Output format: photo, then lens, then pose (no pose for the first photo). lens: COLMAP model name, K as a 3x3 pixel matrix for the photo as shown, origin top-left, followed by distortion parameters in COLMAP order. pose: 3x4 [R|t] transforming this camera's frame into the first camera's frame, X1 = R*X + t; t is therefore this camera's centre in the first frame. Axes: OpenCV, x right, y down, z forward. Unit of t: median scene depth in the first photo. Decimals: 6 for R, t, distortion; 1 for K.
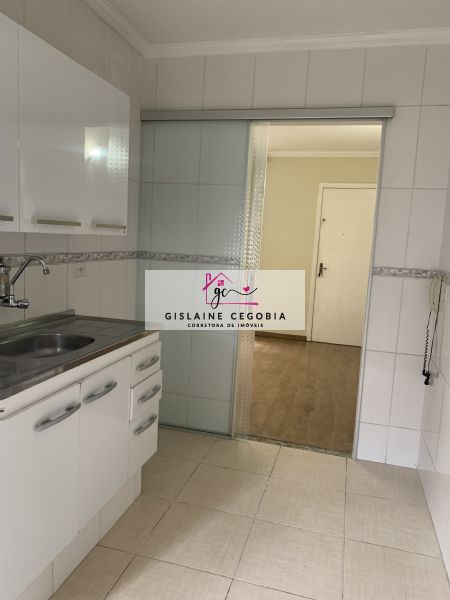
lens RADIAL K [[459.1, 0, 225.4], [0, 459.1, 298.4], [0, 0, 1]] dist [0.034786, -0.031467]
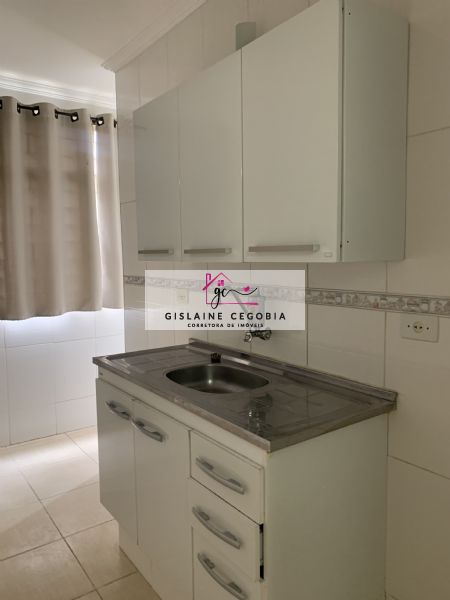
lens RADIAL K [[459.1, 0, 219.2], [0, 459.1, 299.6], [0, 0, 1]] dist [0.034786, -0.031467]
pose [[-0.627997, 0.026208, -0.777774, 0.232966], [-0.123472, 0.983418, 0.132832, -0.128740], [0.768358, 0.179452, -0.614348, 1.074953]]
